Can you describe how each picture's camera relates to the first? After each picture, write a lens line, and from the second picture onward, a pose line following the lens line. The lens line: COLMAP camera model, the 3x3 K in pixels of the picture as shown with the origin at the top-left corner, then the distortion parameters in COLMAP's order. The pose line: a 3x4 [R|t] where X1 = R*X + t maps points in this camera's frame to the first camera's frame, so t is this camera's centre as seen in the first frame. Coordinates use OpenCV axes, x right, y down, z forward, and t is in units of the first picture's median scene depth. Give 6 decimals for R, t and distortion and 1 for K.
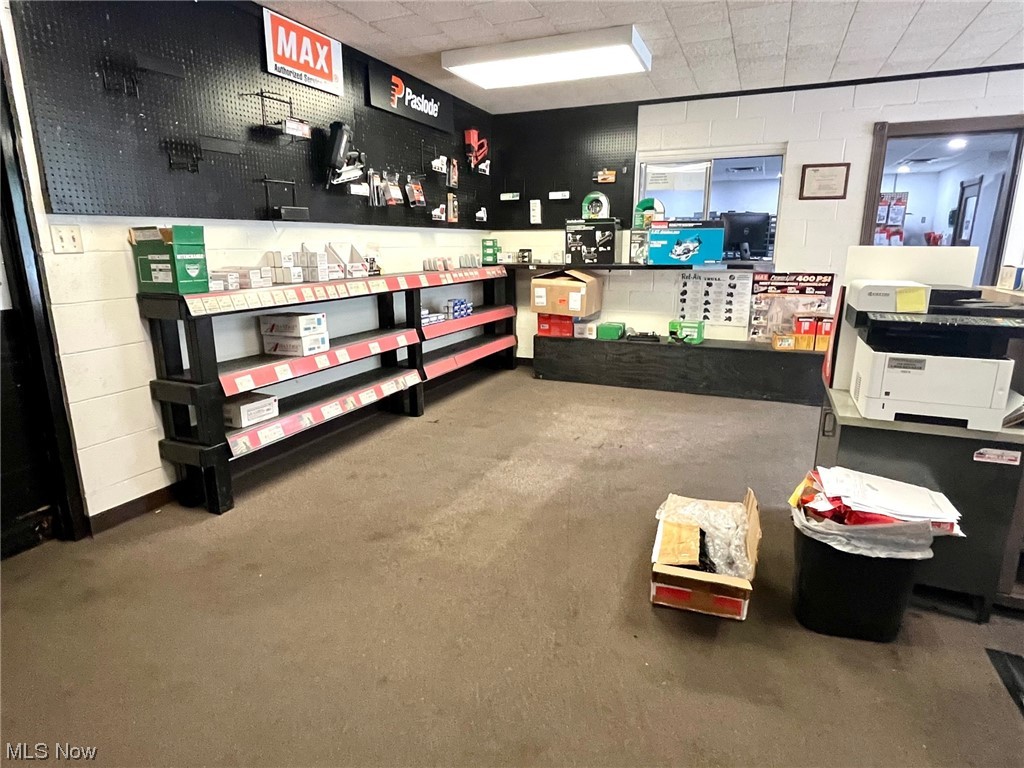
lens RADIAL K [[580.1, 0, 505.0], [0, 580.1, 384.0], [0, 0, 1]] dist [-0.001894, -0.003236]
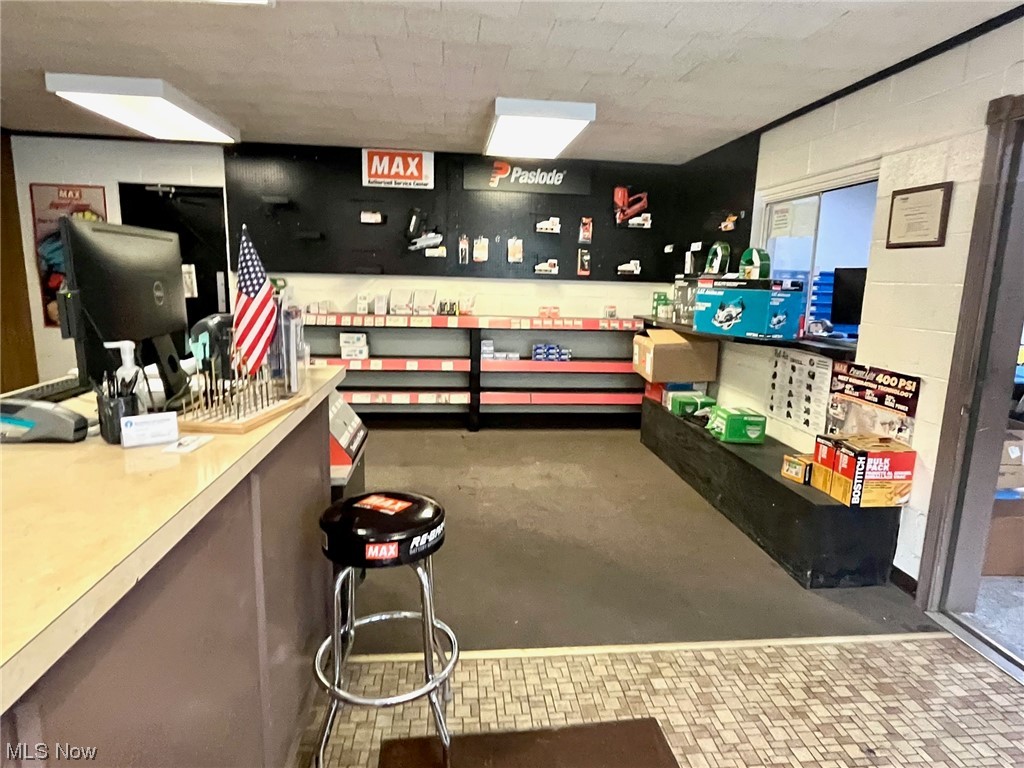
lens RADIAL K [[580.1, 0, 512.1], [0, 580.1, 380.8], [0, 0, 1]] dist [-0.001894, -0.003236]
pose [[0.499142, 0.171660, -0.849347, 0.838872], [-0.232291, 0.970813, 0.059697, -0.129412], [0.834804, 0.167498, 0.524449, 0.380417]]
